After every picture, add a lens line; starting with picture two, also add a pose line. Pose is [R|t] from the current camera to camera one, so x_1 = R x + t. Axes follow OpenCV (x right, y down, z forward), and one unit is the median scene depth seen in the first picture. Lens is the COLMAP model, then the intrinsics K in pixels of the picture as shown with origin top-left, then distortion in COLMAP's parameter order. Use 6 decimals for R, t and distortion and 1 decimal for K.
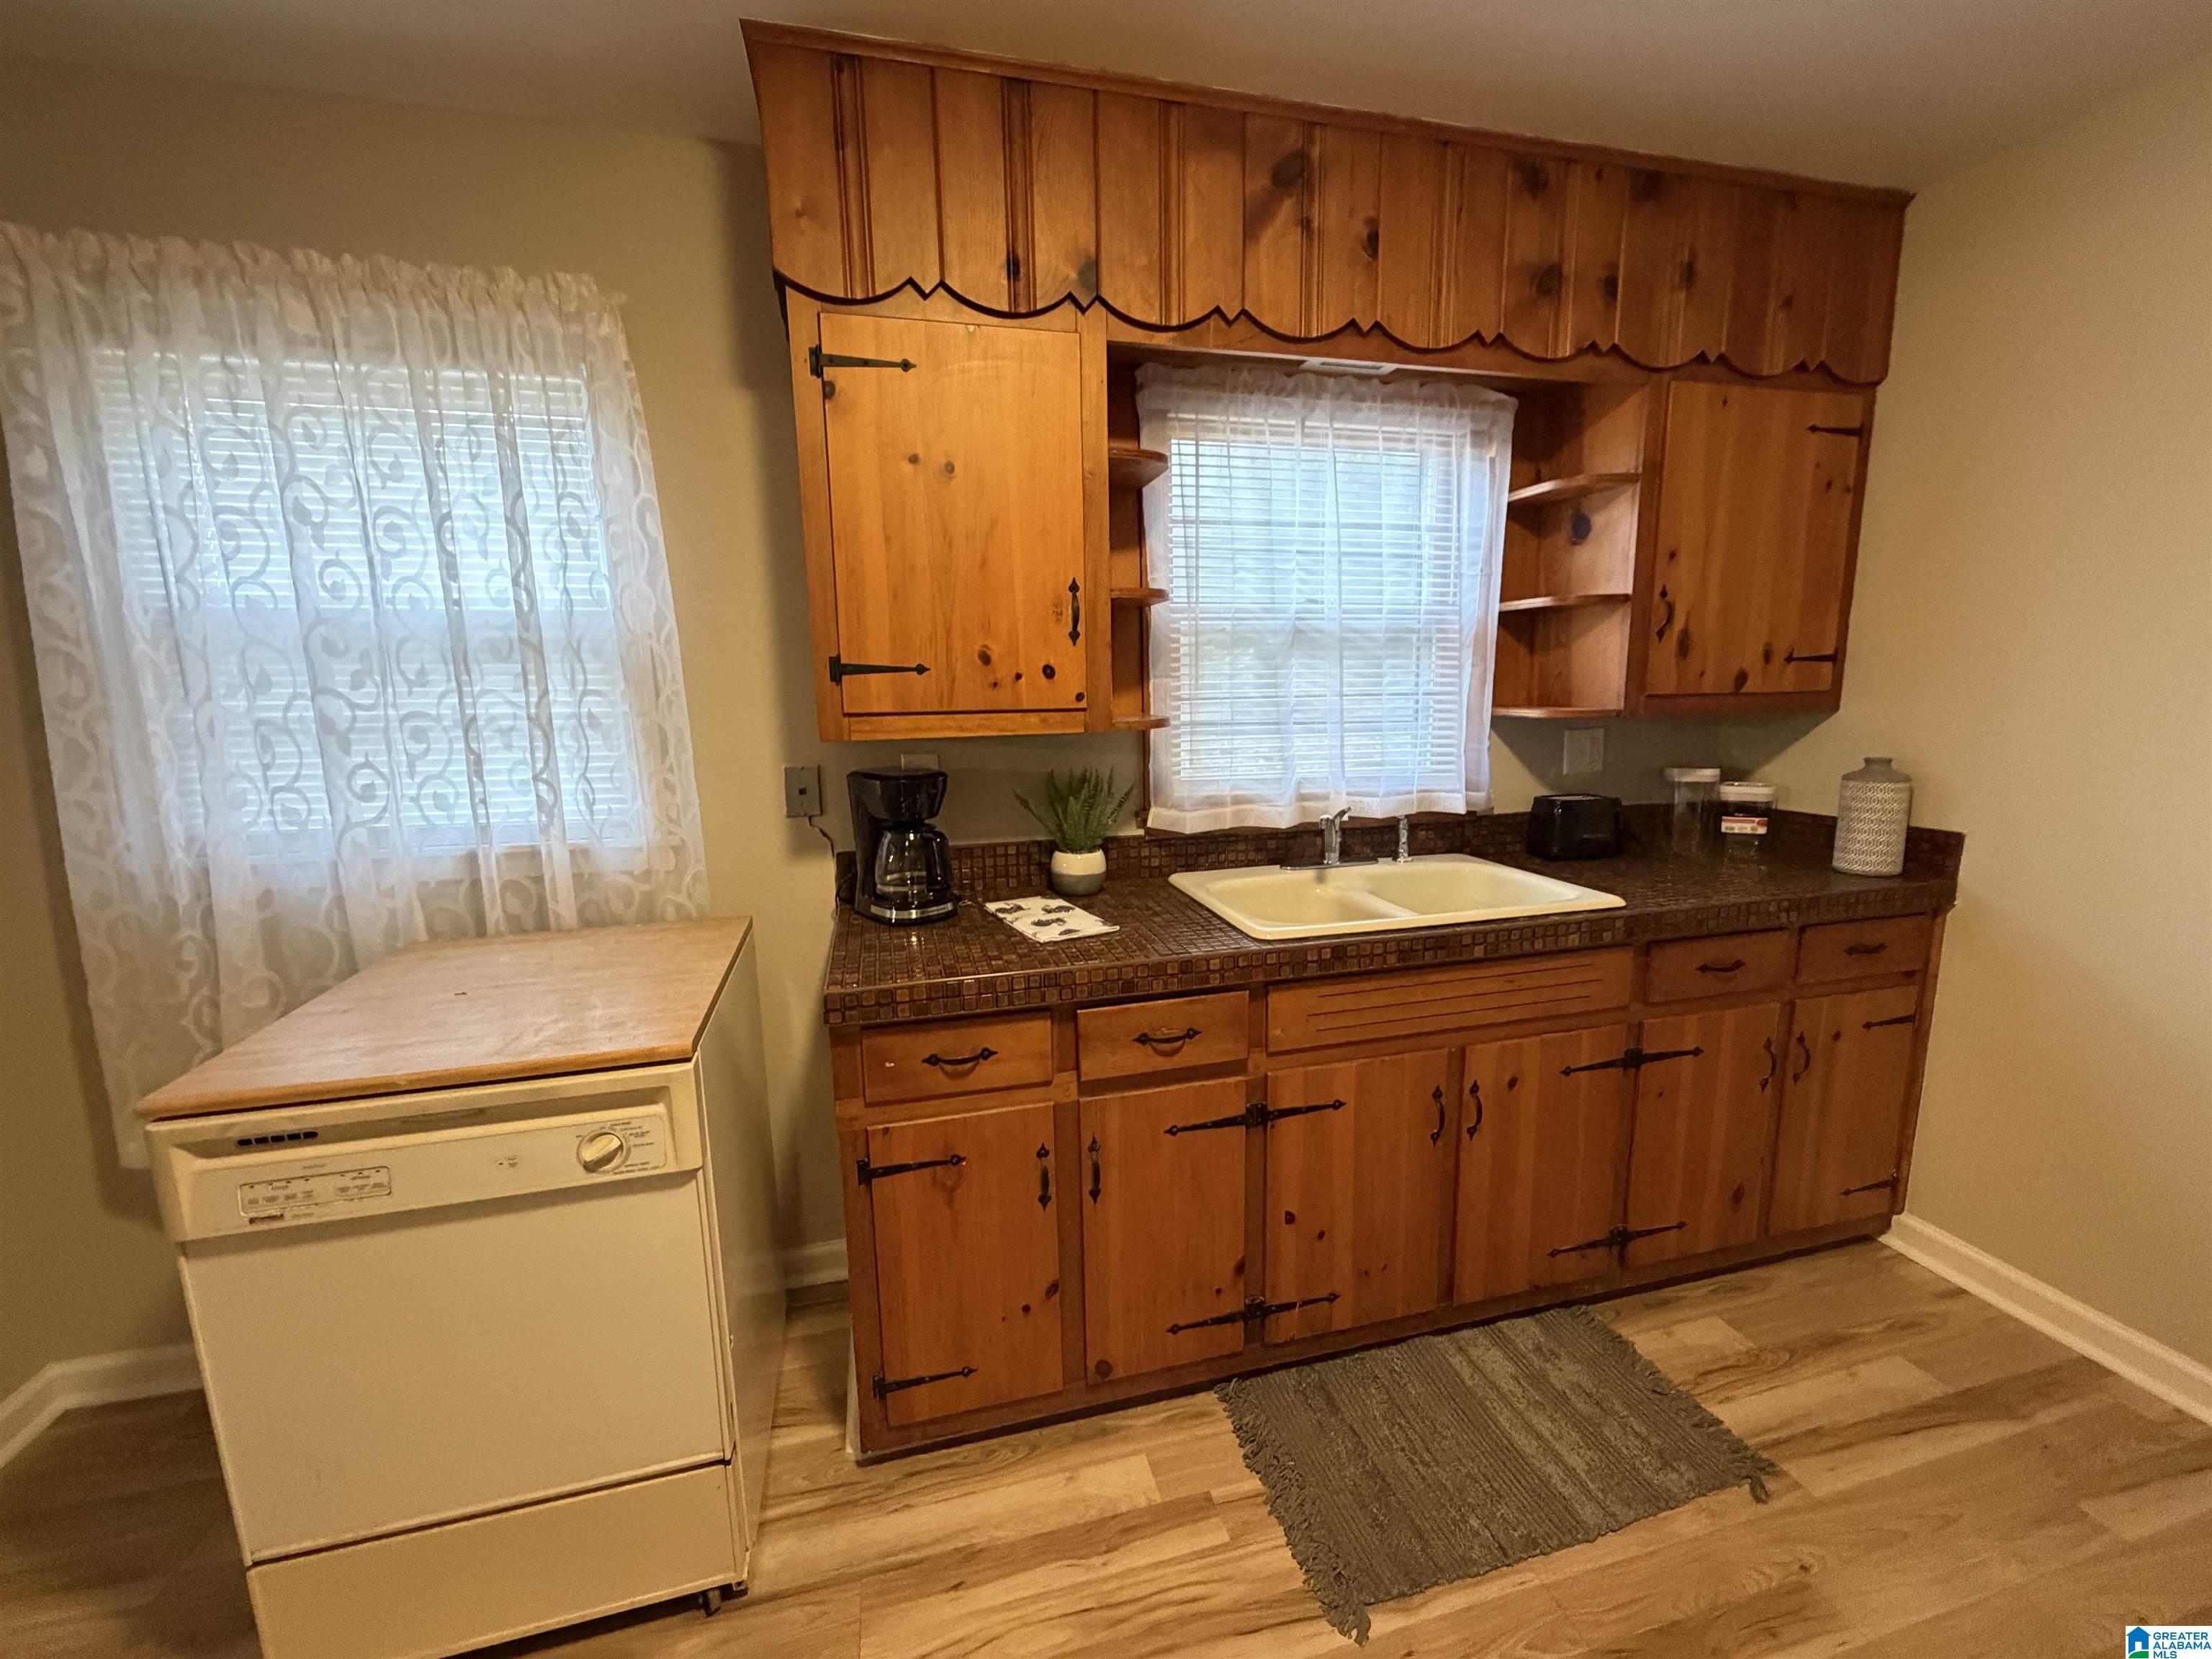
lens RADIAL K [[876.8, 0, 1110.6], [0, 876.8, 828.7], [0, 0, 1]] dist [-0.001448, 0.000400]
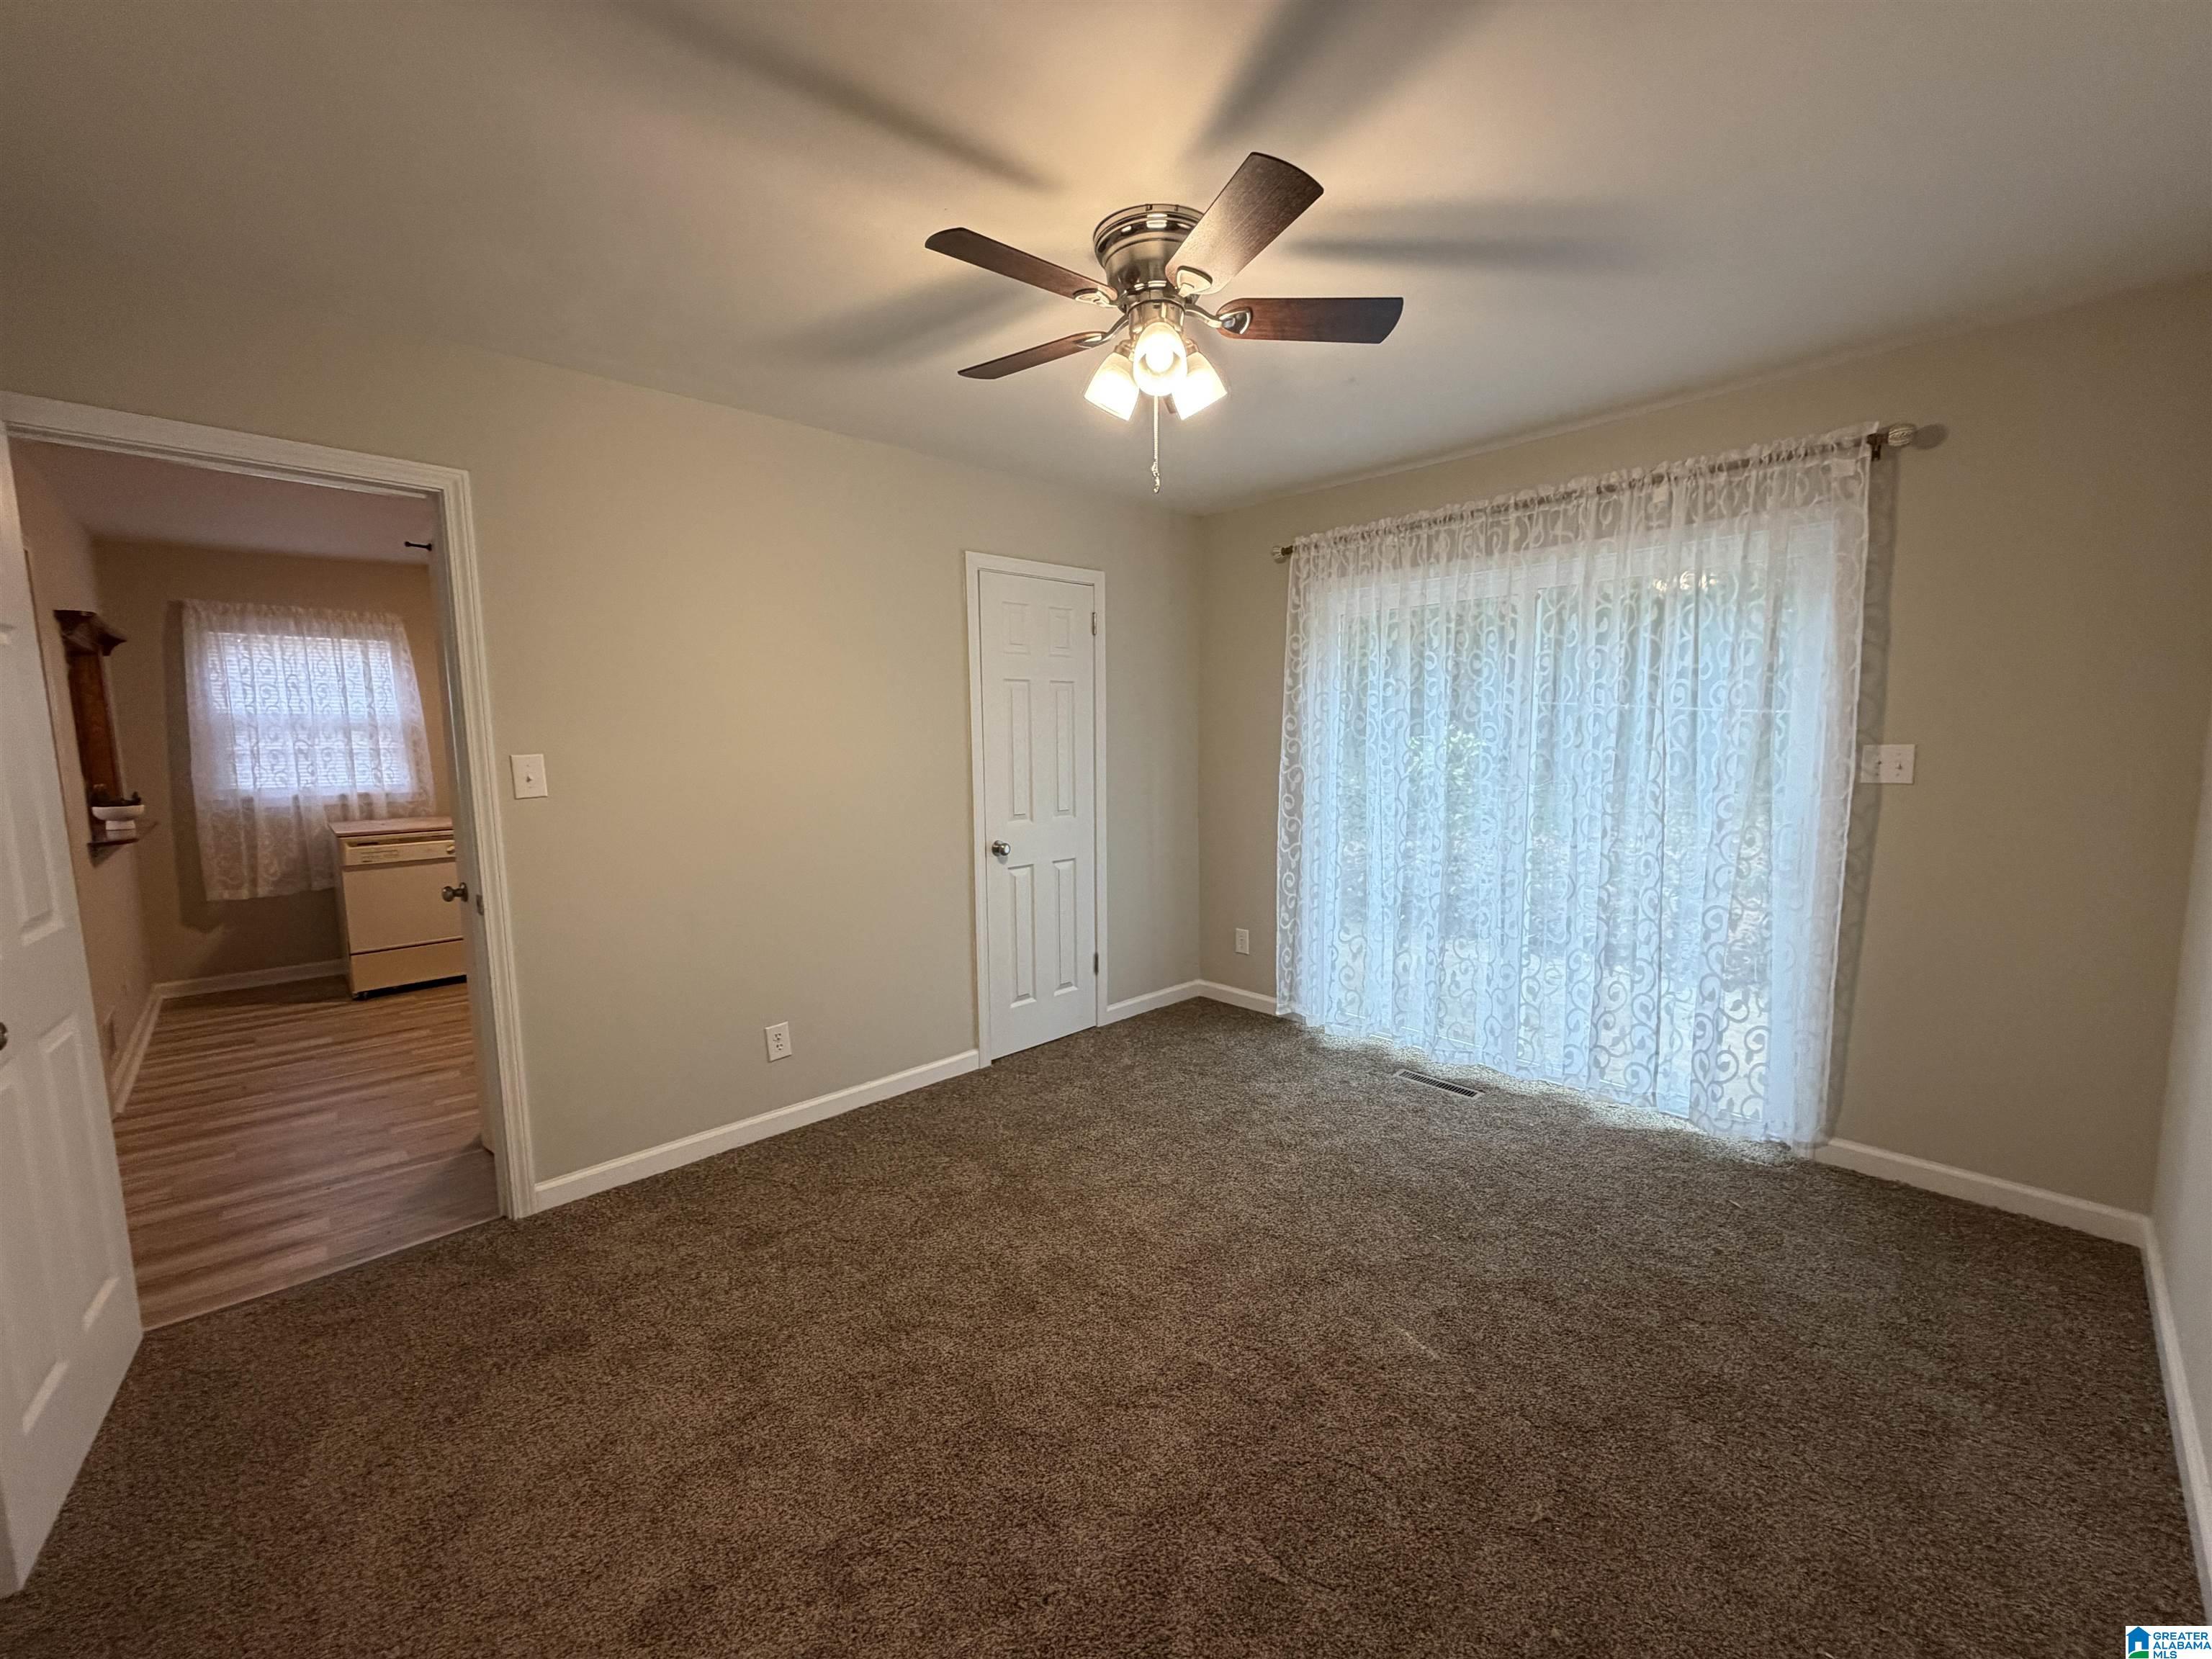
lens RADIAL K [[876.8, 0, 1102.9], [0, 876.8, 832.8], [0, 0, 1]] dist [-0.001448, 0.000400]
pose [[0.873168, -0.046558, 0.485191, 0.075993], [0.073259, 0.996656, -0.036201, 0.467597], [-0.481883, 0.067154, 0.873658, -2.925107]]
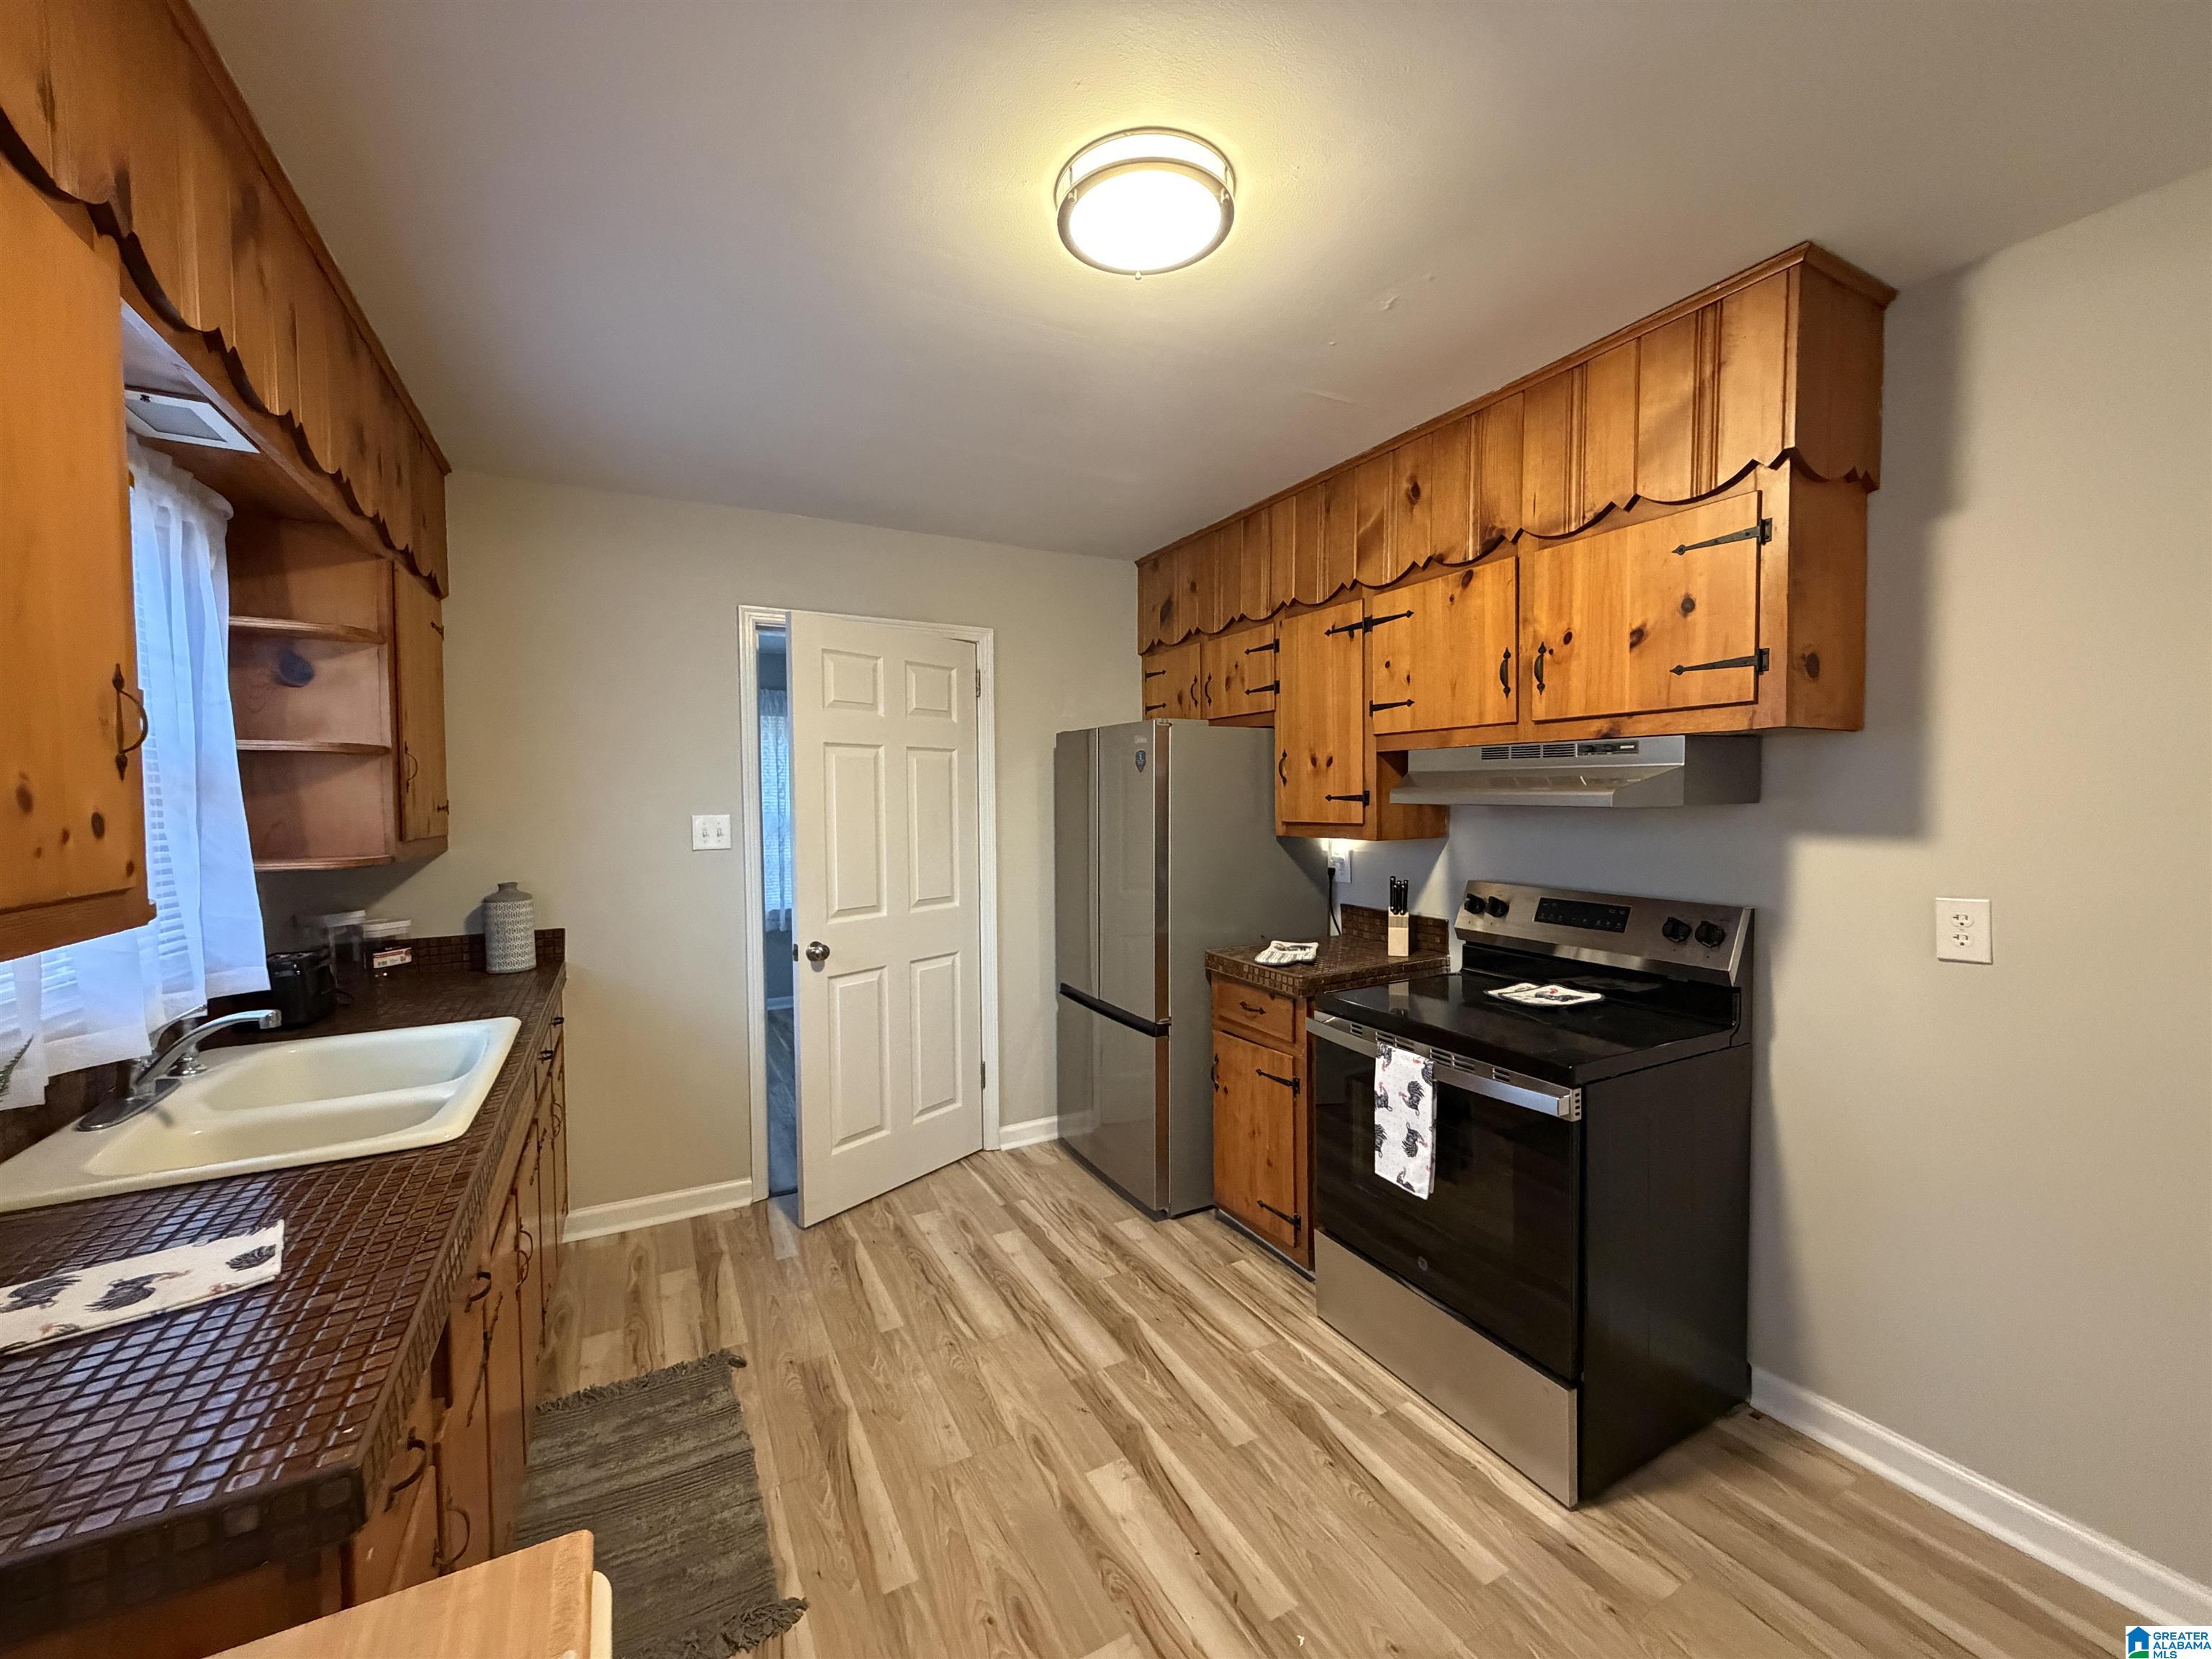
lens RADIAL K [[876.8, 0, 1102.6], [0, 876.8, 829.0], [0, 0, 1]] dist [-0.001448, 0.000400]
pose [[-0.241086, -0.014841, 0.970390, -0.746755], [0.168965, 0.983971, 0.057027, -0.102644], [-0.955682, 0.177710, -0.234714, 0.533361]]
